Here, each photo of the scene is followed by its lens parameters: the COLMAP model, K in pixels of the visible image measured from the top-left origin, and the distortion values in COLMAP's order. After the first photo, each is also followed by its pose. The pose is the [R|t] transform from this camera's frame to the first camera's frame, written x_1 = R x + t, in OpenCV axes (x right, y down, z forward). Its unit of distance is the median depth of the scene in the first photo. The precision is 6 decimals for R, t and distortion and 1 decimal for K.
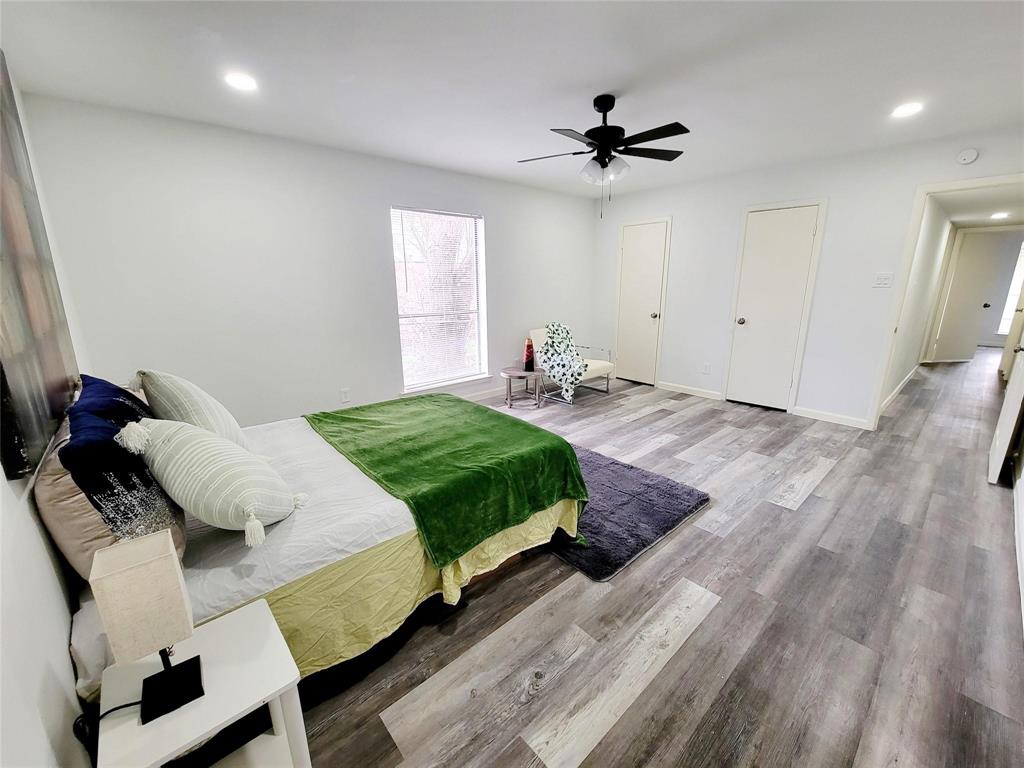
lens RADIAL K [[417.7, 0, 515.5], [0, 417.7, 385.0], [0, 0, 1]] dist [-0.000179, -0.000289]
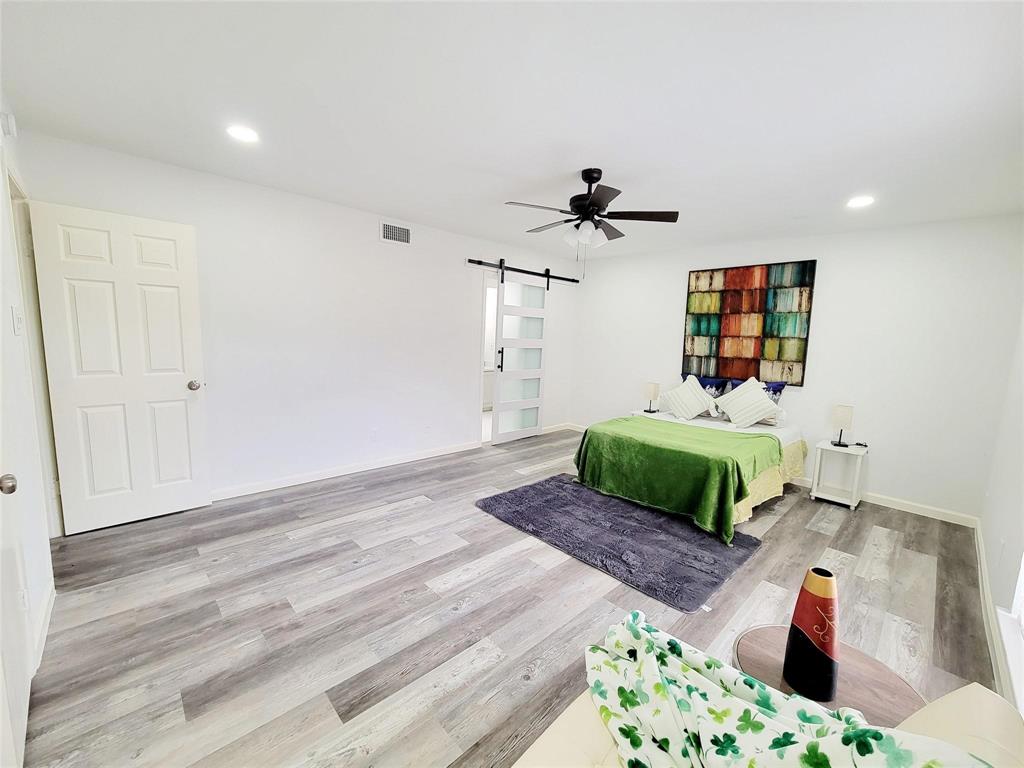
lens RADIAL K [[417.7, 0, 515.5], [0, 417.7, 385.0], [0, 0, 1]] dist [-0.000179, -0.000289]
pose [[-0.998898, -0.026541, -0.038714, 0.313959], [-0.038825, 0.930706, 0.363701, -0.405258], [0.026378, 0.364803, -0.930711, 1.586171]]
